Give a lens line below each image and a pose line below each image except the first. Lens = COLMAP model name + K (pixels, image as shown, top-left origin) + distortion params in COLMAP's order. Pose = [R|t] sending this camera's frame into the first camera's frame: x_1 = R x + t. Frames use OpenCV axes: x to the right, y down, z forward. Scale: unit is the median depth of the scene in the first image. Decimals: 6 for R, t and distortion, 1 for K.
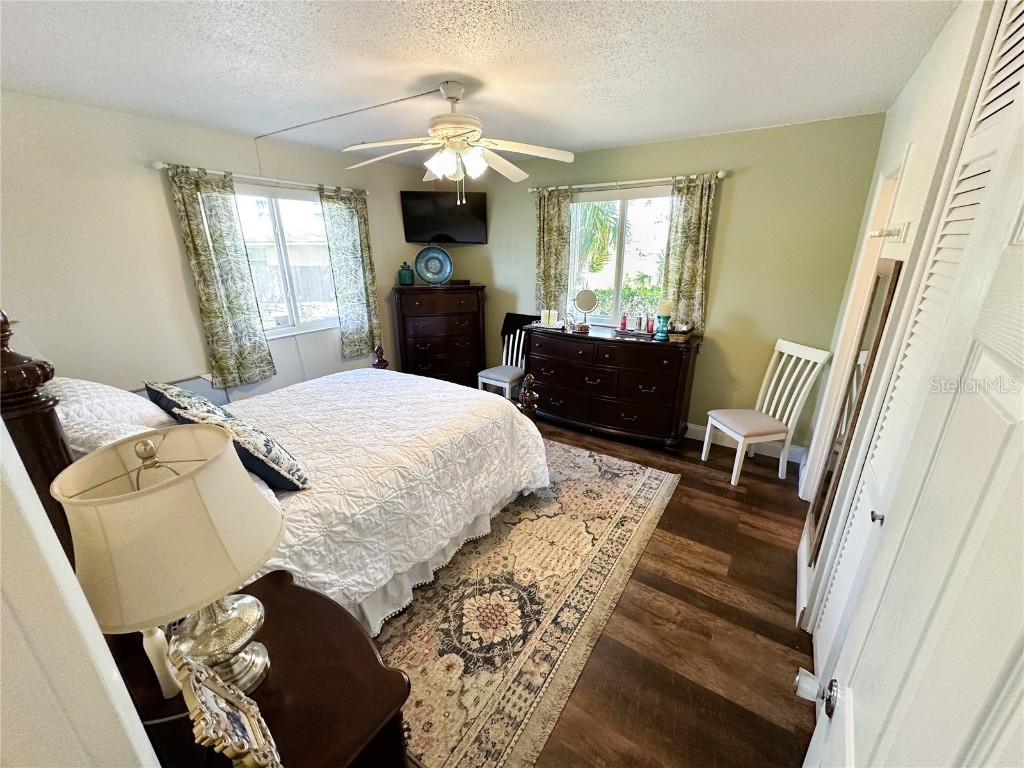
lens RADIAL K [[407.0, 0, 512.6], [0, 407.0, 385.2], [0, 0, 1]] dist [-0.003898, 0.000423]
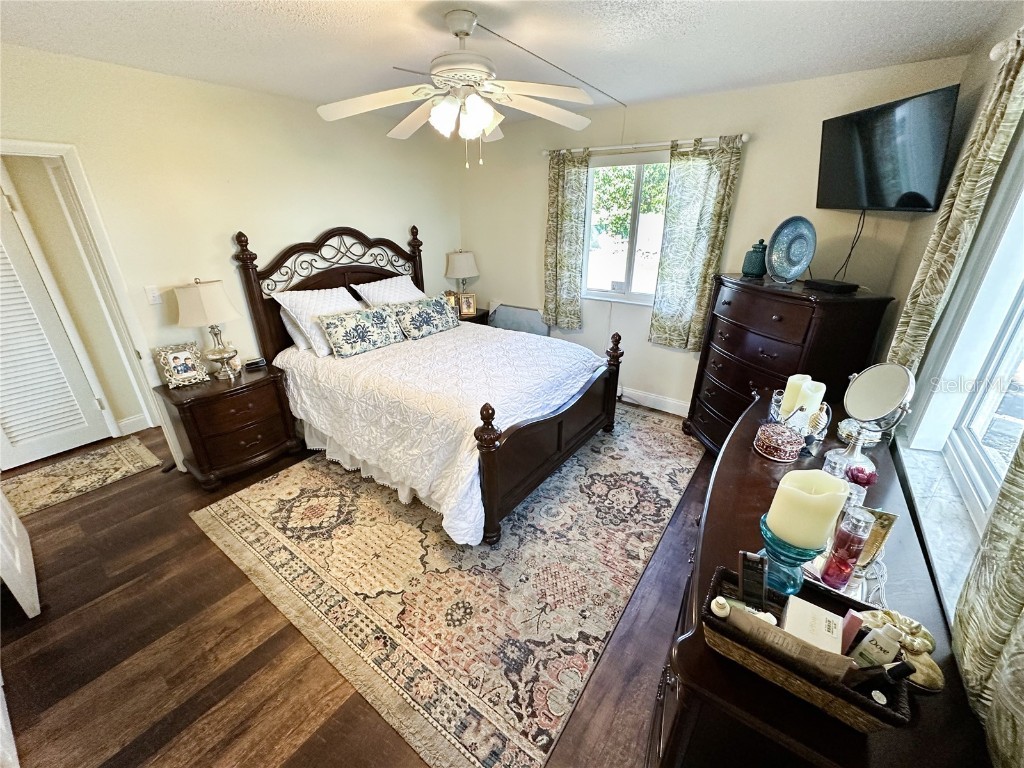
lens RADIAL K [[407.0, 0, 510.4], [0, 407.0, 384.7], [0, 0, 1]] dist [-0.003898, 0.000423]
pose [[-0.036063, 0.393959, -0.918420, 0.717395], [-0.318666, 0.866509, 0.384205, -0.358312], [0.947181, 0.306525, 0.094292, 1.008430]]
